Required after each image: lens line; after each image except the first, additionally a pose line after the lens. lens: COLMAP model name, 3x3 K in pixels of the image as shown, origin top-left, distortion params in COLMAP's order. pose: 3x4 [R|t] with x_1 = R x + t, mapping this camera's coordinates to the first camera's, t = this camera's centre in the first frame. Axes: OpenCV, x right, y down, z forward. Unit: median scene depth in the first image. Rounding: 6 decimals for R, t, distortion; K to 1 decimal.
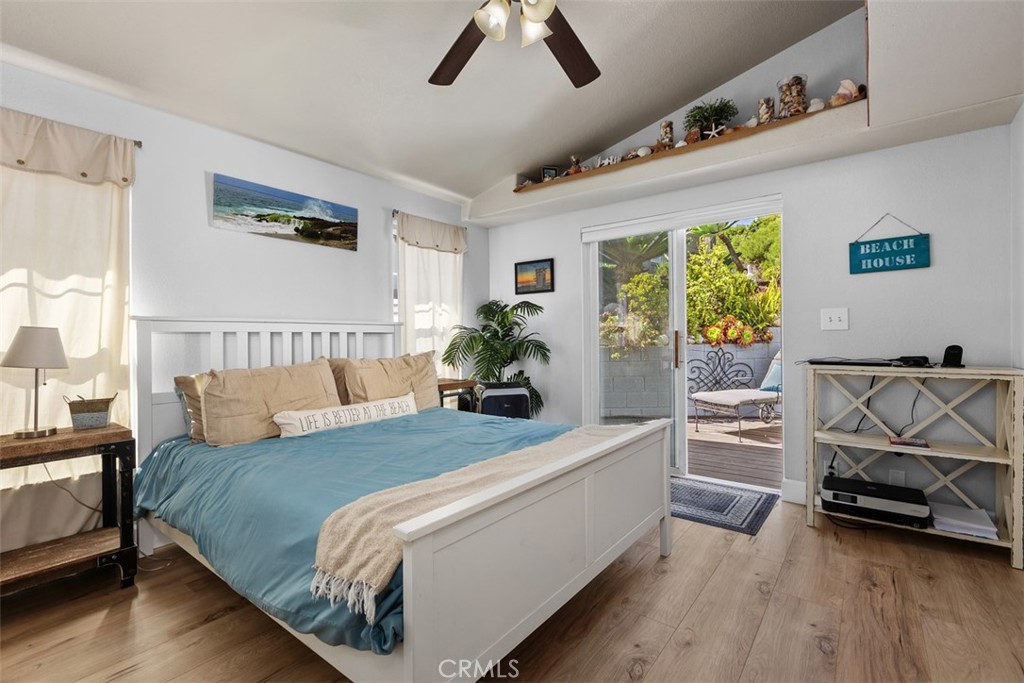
lens RADIAL K [[455.4, 0, 512.1], [0, 455.4, 337.7], [0, 0, 1]] dist [0.002962, -0.000085]
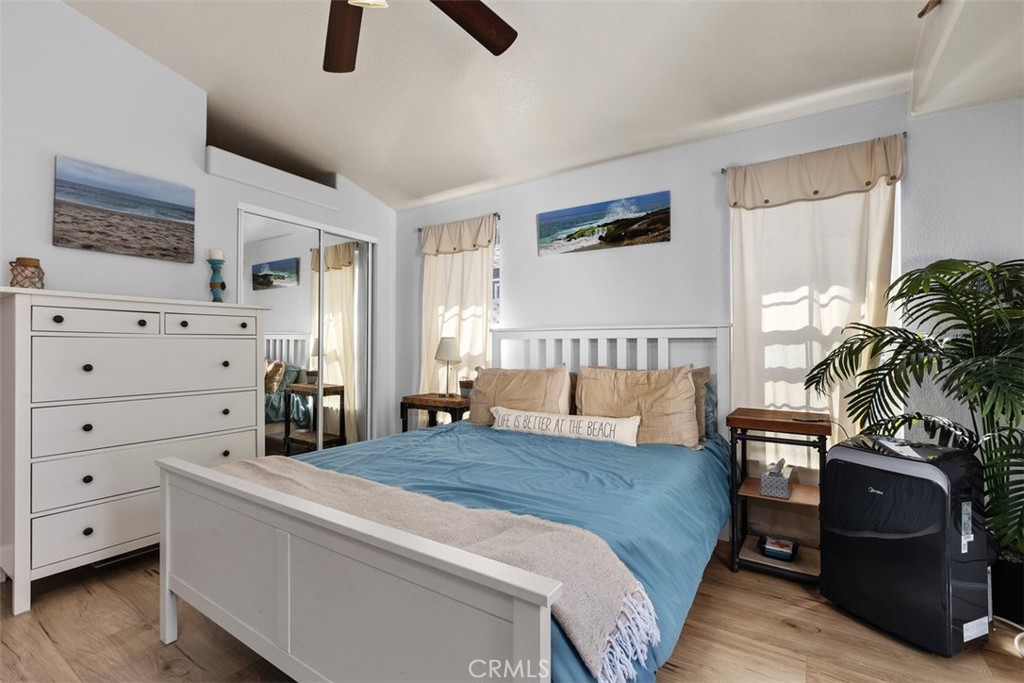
lens RADIAL K [[455.4, 0, 511.3], [0, 455.4, 342.0], [0, 0, 1]] dist [0.002962, -0.000085]
pose [[0.079281, 0.004016, -0.996844, 0.529562], [-0.000199, 0.999992, 0.004013, -0.009003], [0.996852, -0.000120, 0.079281, 0.725075]]
